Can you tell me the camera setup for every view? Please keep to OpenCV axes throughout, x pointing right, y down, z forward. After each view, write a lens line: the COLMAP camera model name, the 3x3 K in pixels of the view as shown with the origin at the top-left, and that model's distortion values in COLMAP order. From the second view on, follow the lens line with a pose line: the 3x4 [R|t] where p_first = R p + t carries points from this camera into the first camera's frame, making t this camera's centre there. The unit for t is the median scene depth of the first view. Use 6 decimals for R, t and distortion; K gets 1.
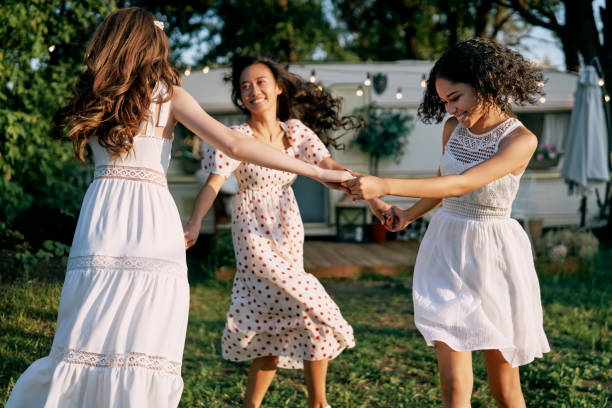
lens RADIAL K [[923.6, 0, 306.1], [0, 923.6, 205.8], [0, 0, 1]] dist [-0.019597, 0.000000]
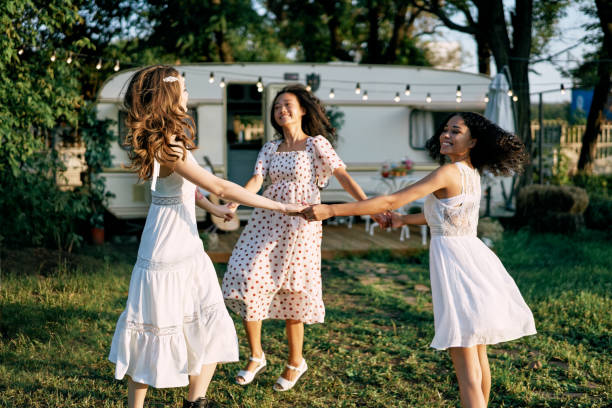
lens RADIAL K [[923.6, 0, 299.0], [0, 923.6, 202.9], [0, 0, 1]] dist [-0.019597, 0.000000]
pose [[0.996249, 0.005988, 0.086328, -0.037301], [-0.008167, 0.999656, 0.024910, -0.020186], [-0.086149, -0.025522, 0.995955, -0.116550]]
